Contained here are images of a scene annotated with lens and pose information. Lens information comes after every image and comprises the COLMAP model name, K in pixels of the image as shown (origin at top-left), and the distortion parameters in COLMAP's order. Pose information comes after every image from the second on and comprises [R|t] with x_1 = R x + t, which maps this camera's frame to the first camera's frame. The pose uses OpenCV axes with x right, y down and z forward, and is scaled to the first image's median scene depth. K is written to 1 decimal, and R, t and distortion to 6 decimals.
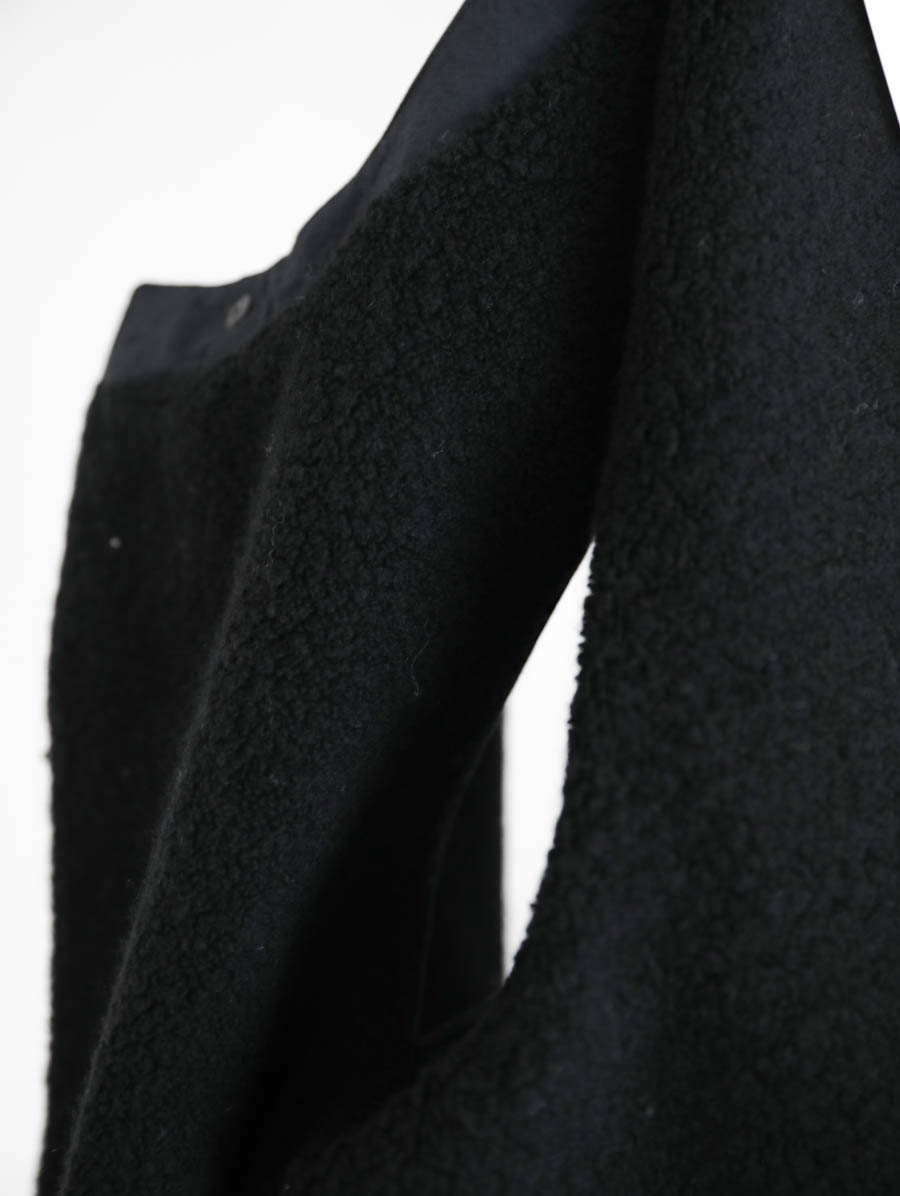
lens RADIAL K [[1712.6, 0, 450.0], [0, 1712.6, 598.0], [0, 0, 1]] dist [-0.014118, 0.056351]
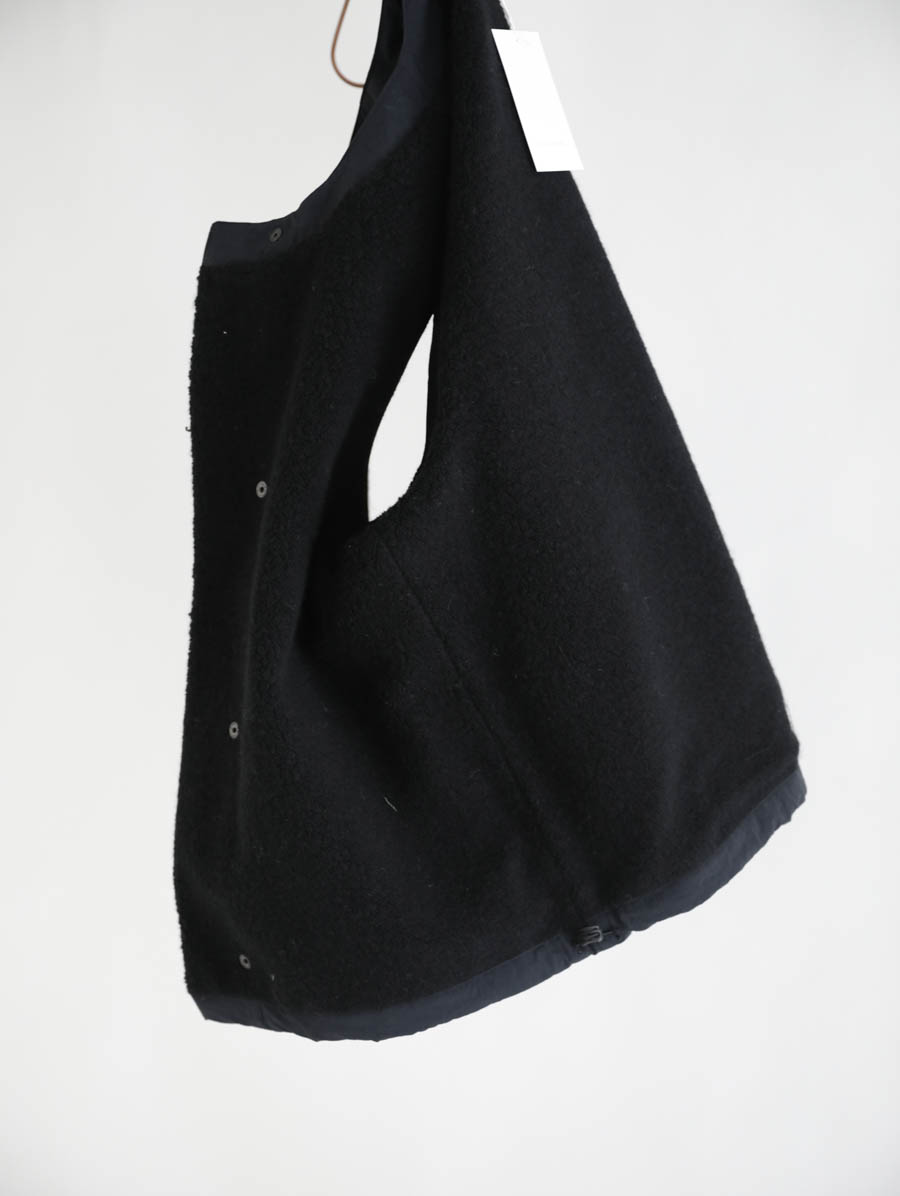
lens RADIAL K [[1712.6, 0, 450.0], [0, 1712.6, 598.0], [0, 0, 1]] dist [-0.014118, 0.056351]
pose [[0.968443, -0.062917, 0.241162, -0.636994], [0.049437, 0.996879, 0.061551, 0.266802], [-0.244282, -0.047686, 0.968531, -1.836315]]
